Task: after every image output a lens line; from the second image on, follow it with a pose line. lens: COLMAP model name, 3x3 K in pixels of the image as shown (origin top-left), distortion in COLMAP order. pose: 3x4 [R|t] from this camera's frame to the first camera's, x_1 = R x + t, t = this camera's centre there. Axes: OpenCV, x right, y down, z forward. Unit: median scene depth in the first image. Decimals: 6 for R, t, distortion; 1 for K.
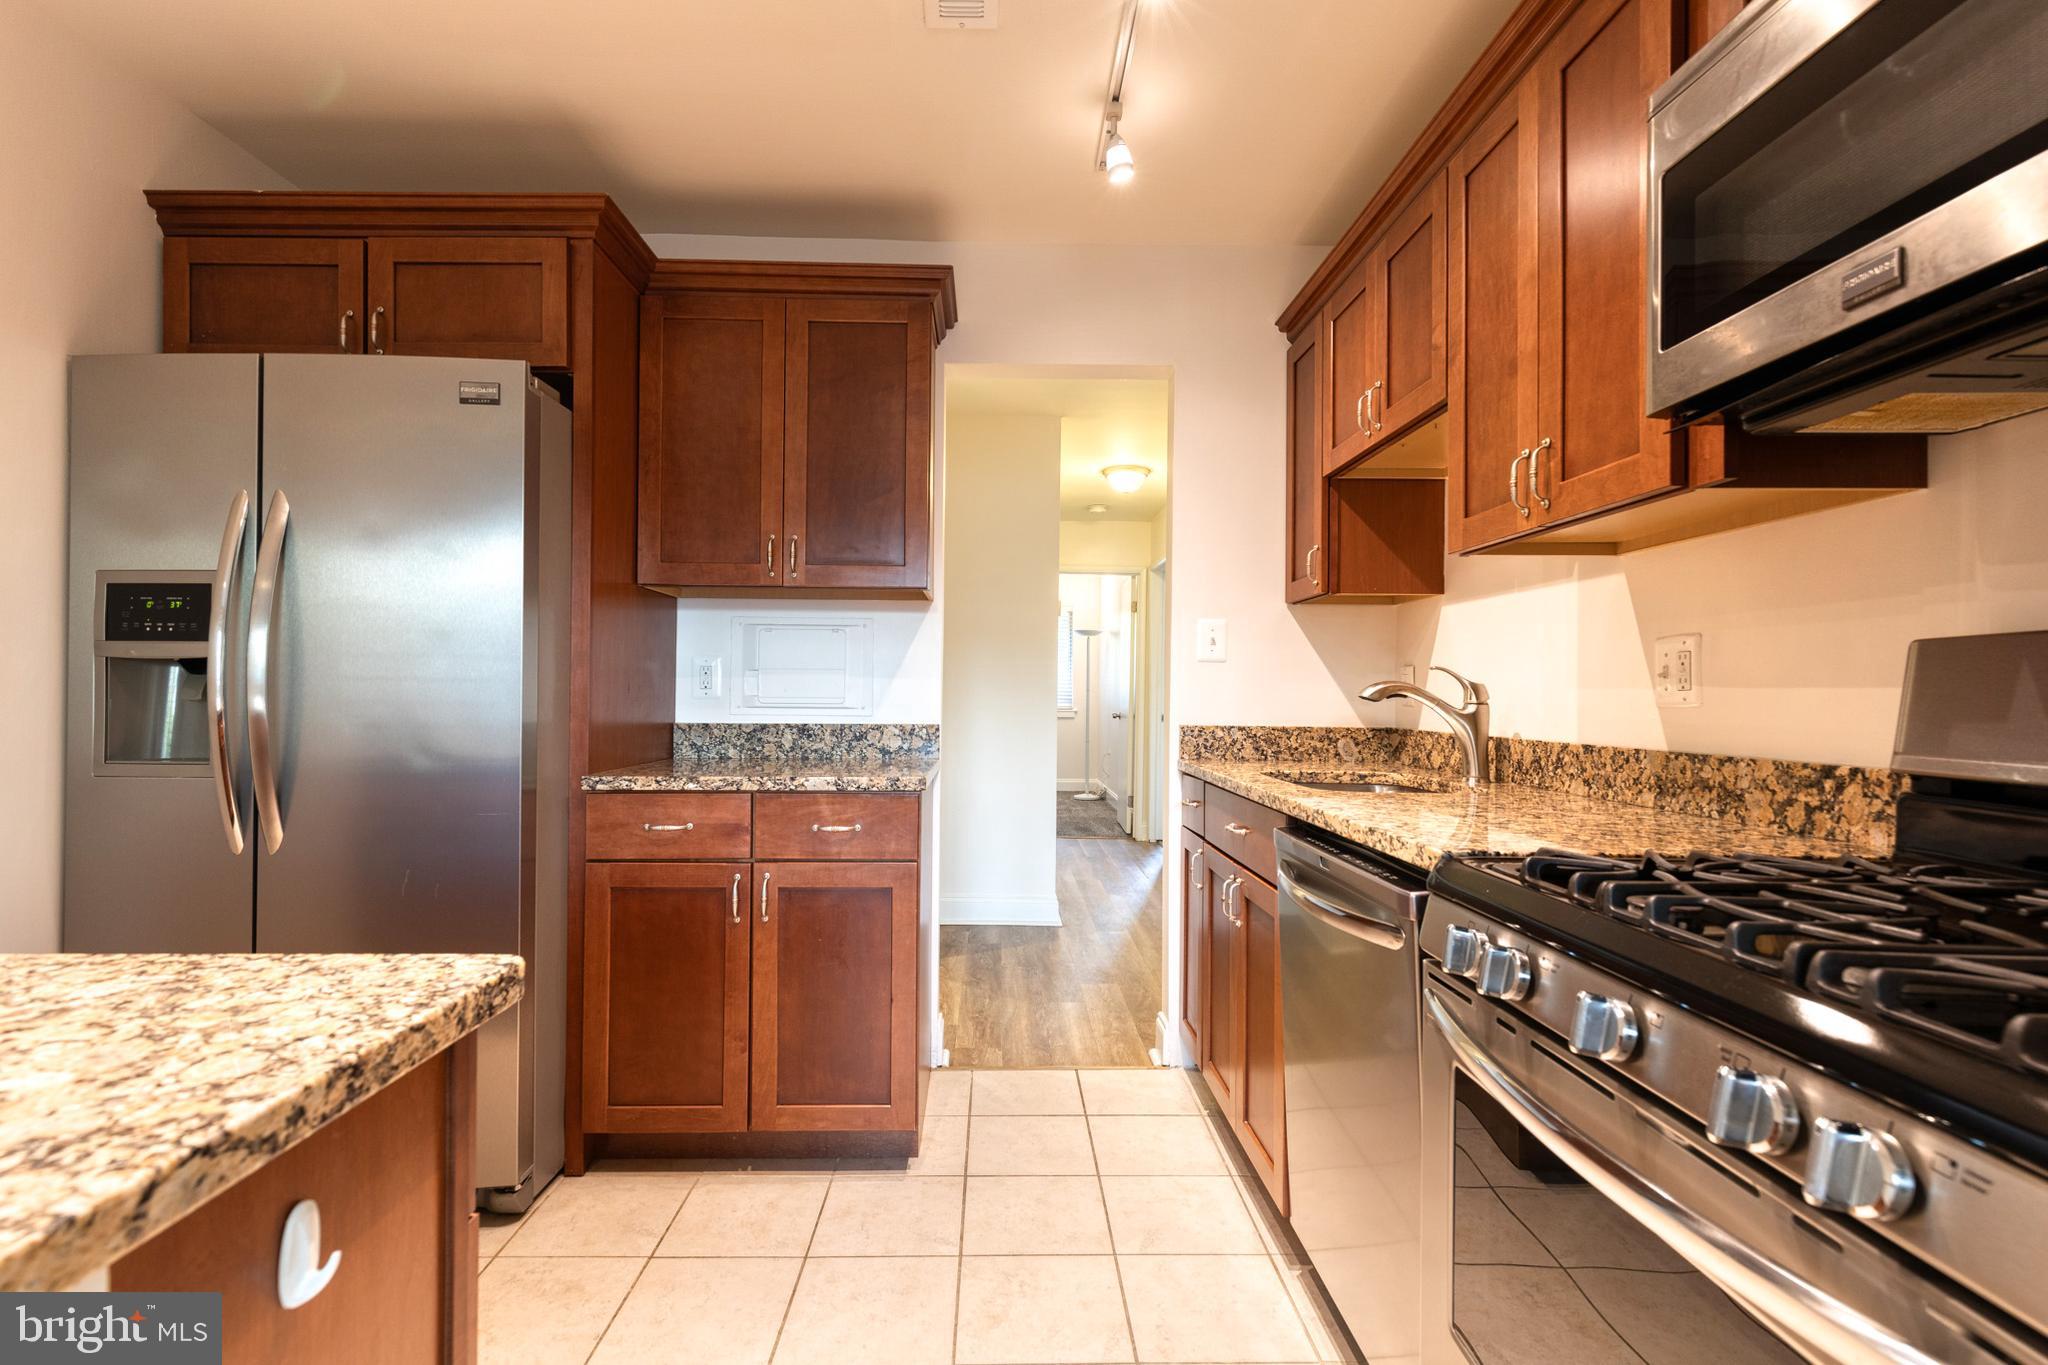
lens RADIAL K [[950.3, 0, 998.0], [0, 950.3, 684.3], [0, 0, 1]] dist [0.009327, 0.000451]
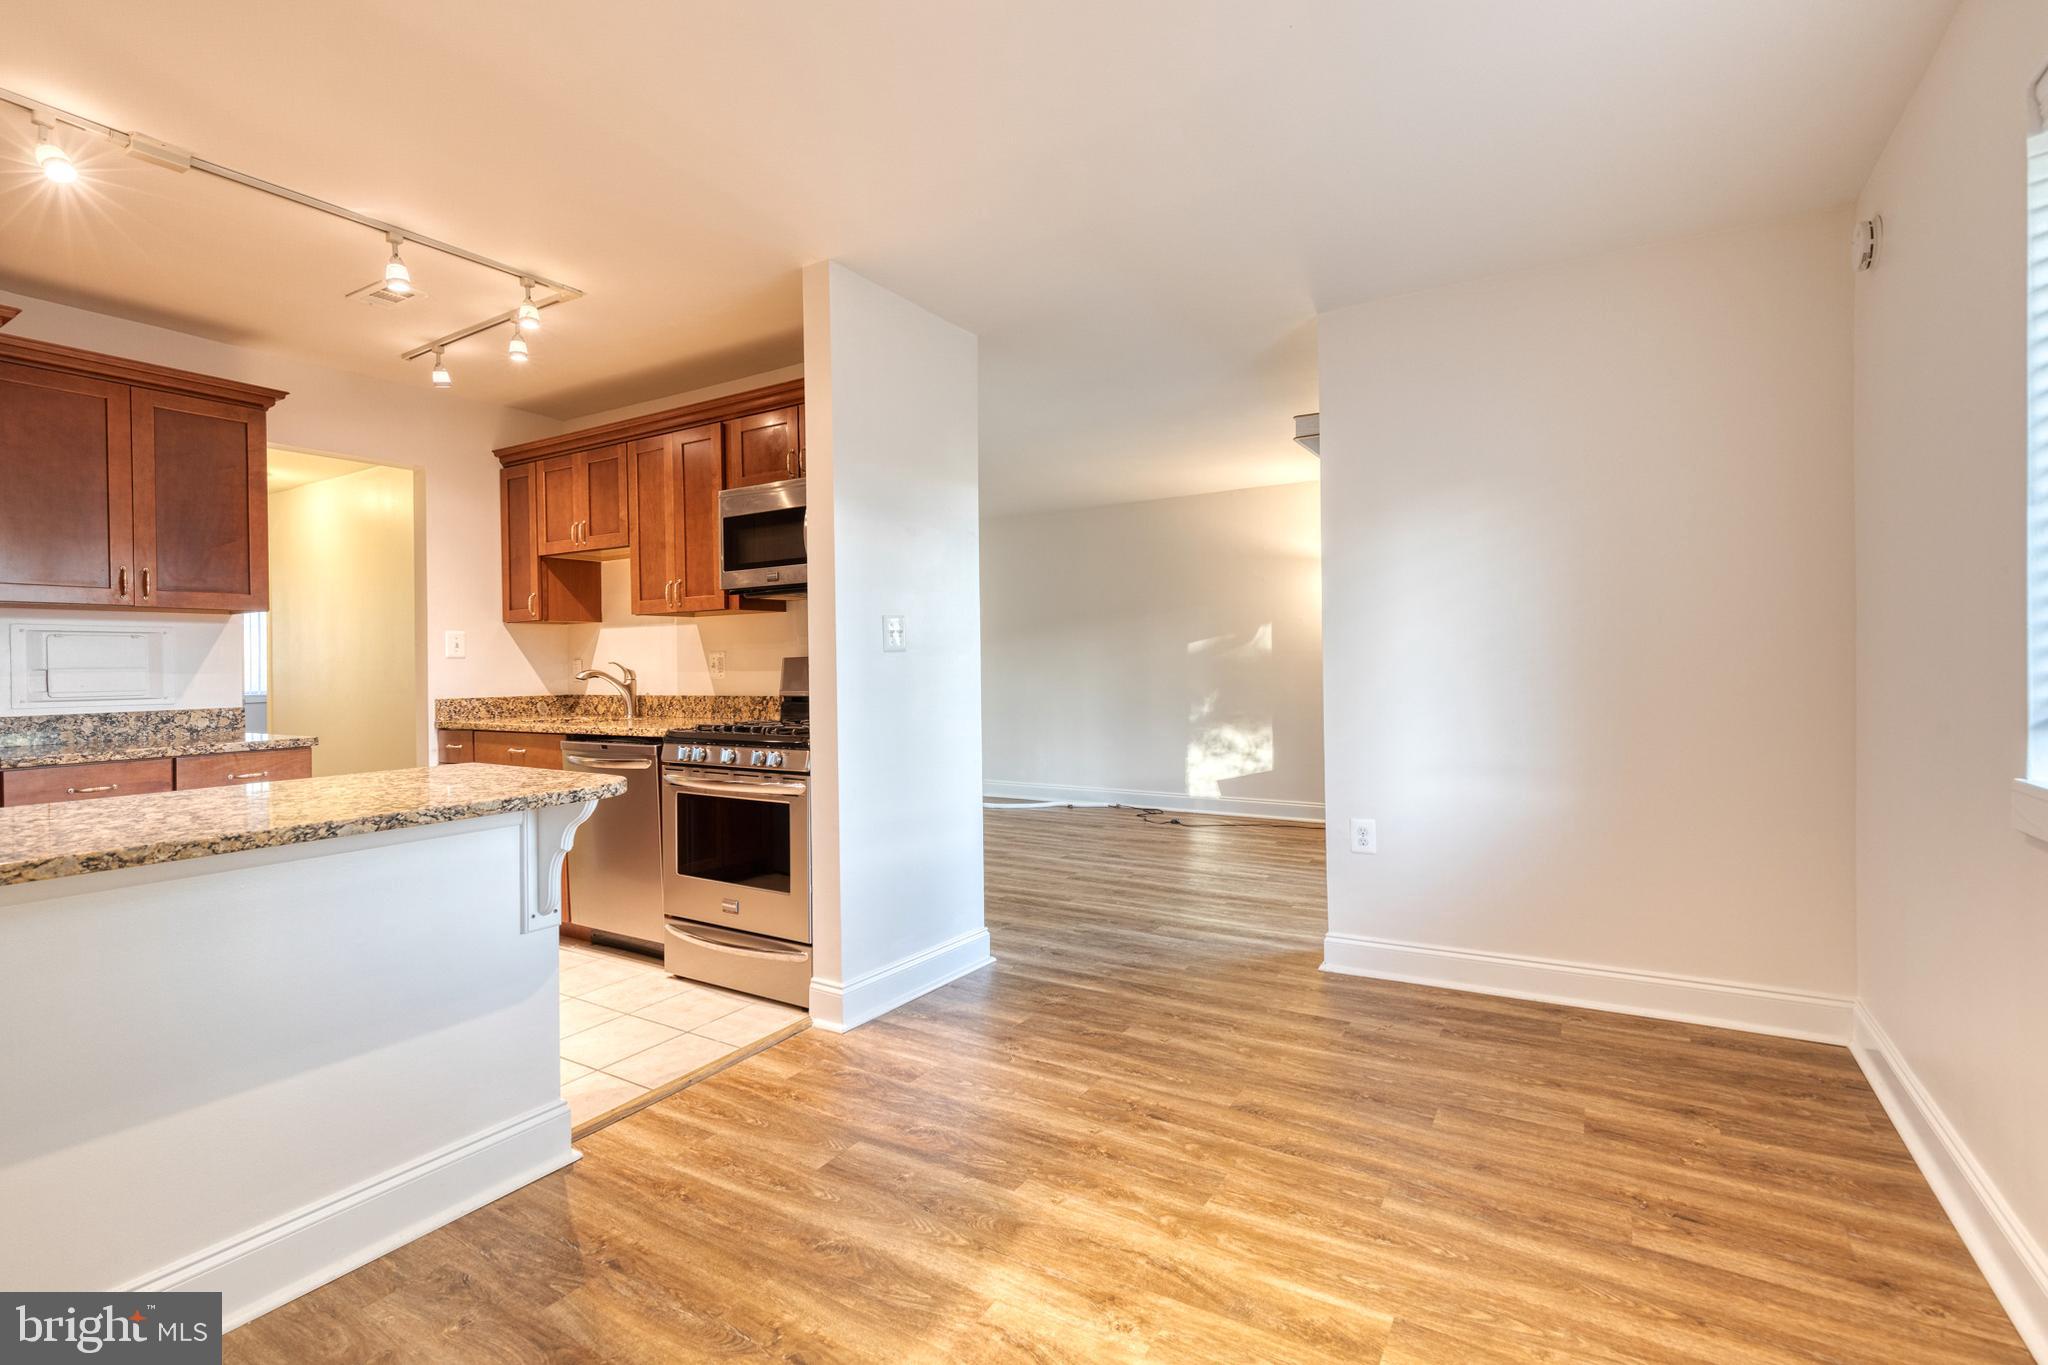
lens RADIAL K [[936.1, 0, 1062.0], [0, 936.1, 667.6], [0, 0, 1]] dist [0.001201, 0.000091]
pose [[0.510562, -0.020344, 0.859600, -0.784838], [0.010717, 0.999793, 0.017297, -0.031468], [-0.859774, 0.000381, 0.510674, -0.868455]]
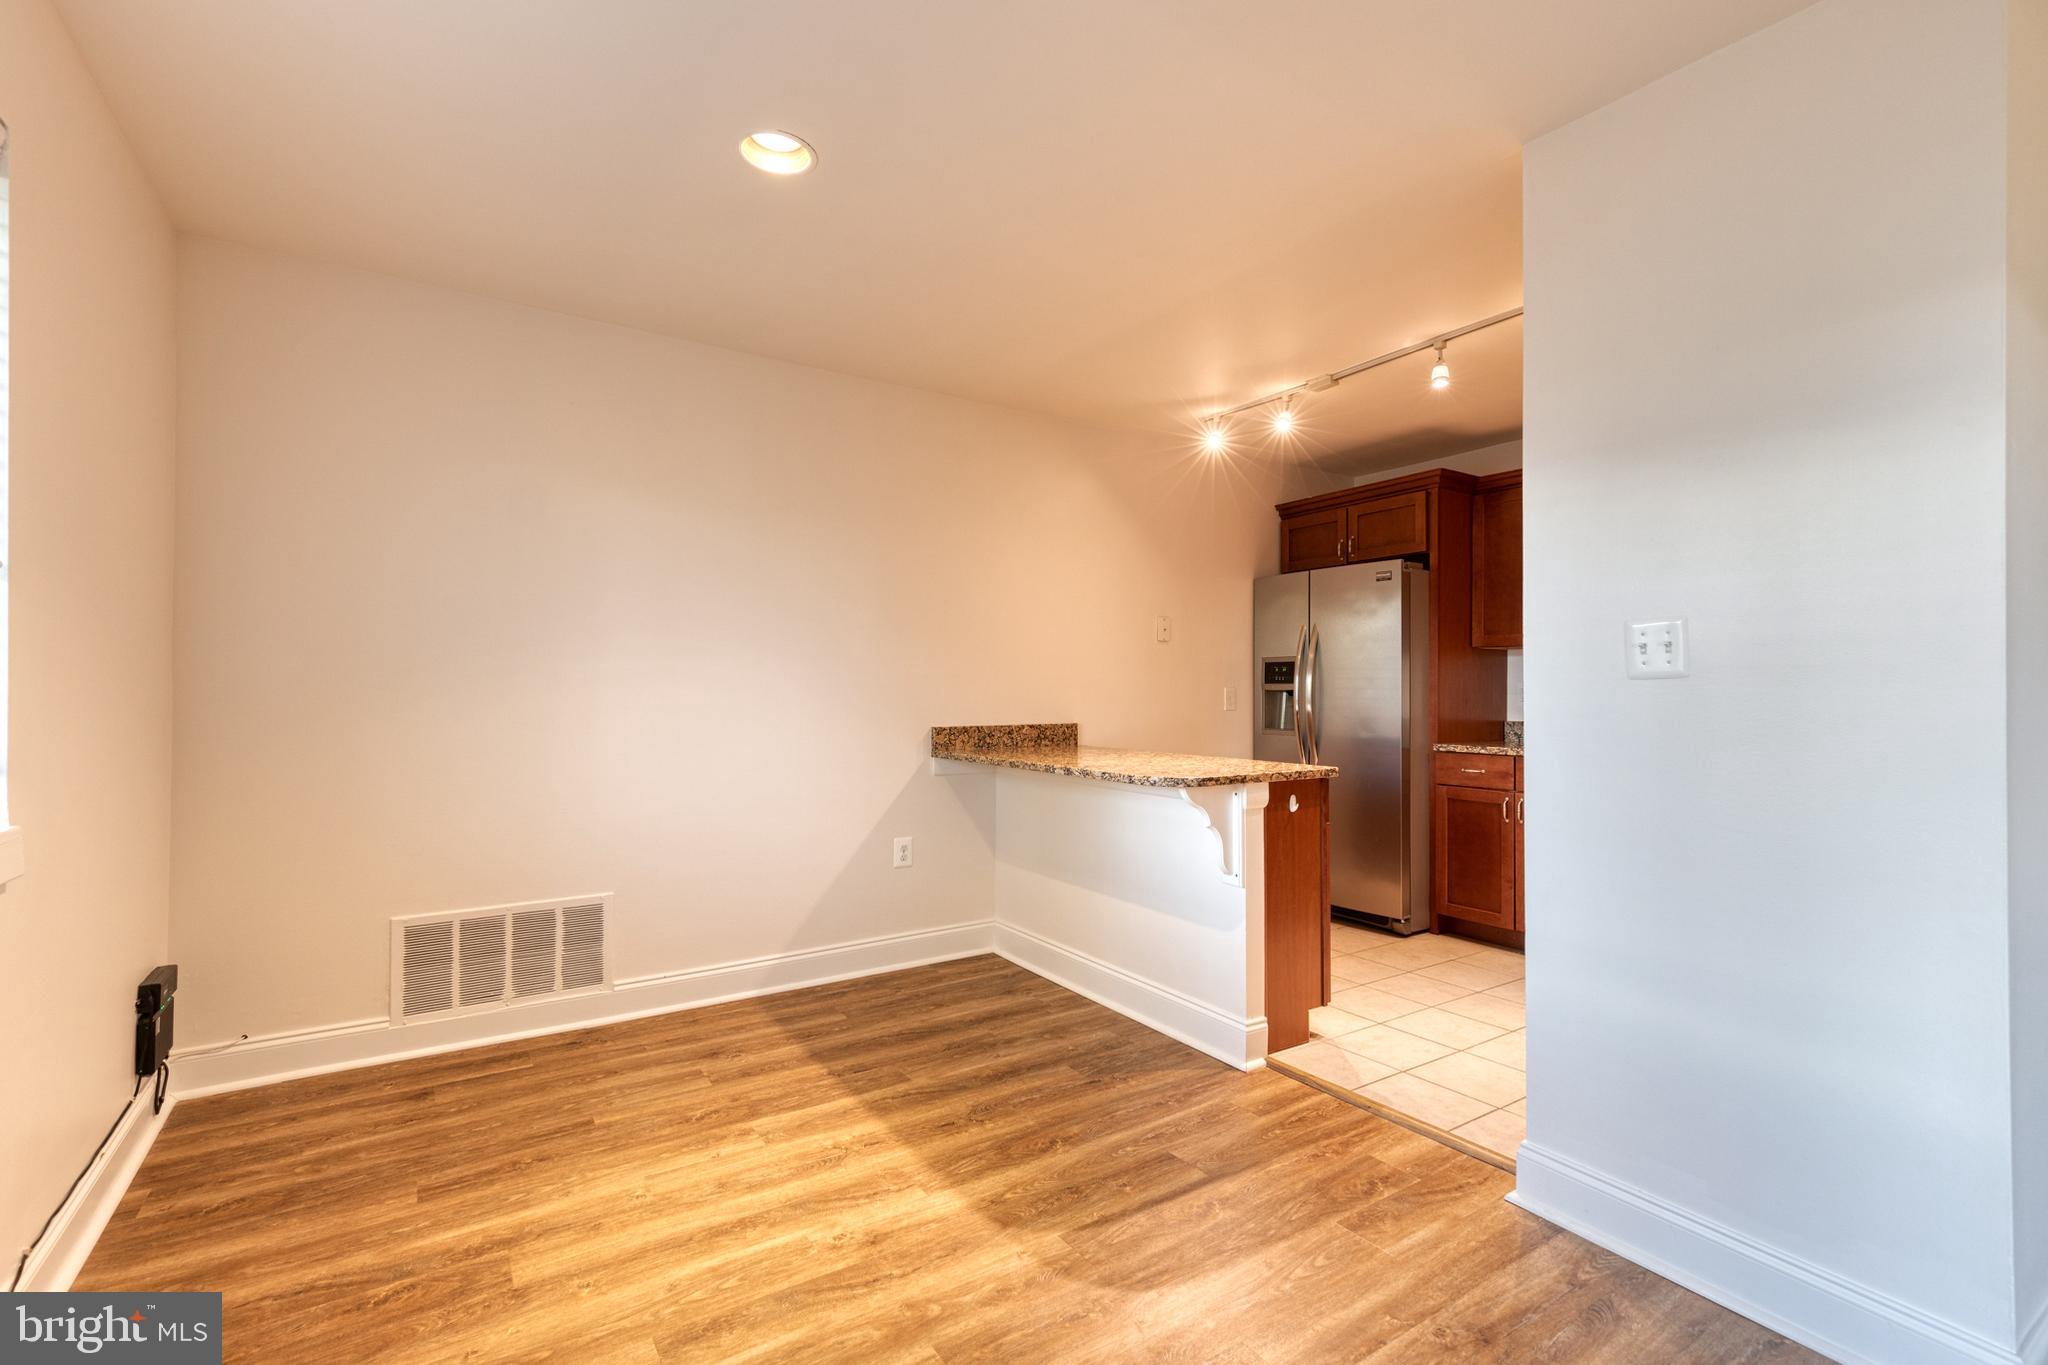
lens RADIAL K [[922.8, 0, 1024.0], [0, 922.8, 682.5], [0, 0, 1]] dist [0.000936, 0.000116]
pose [[0.539628, -0.010298, -0.841841, 0.794095], [0.007305, 0.999945, -0.007549, -0.030772], [0.841872, -0.002076, 0.539673, -0.866858]]
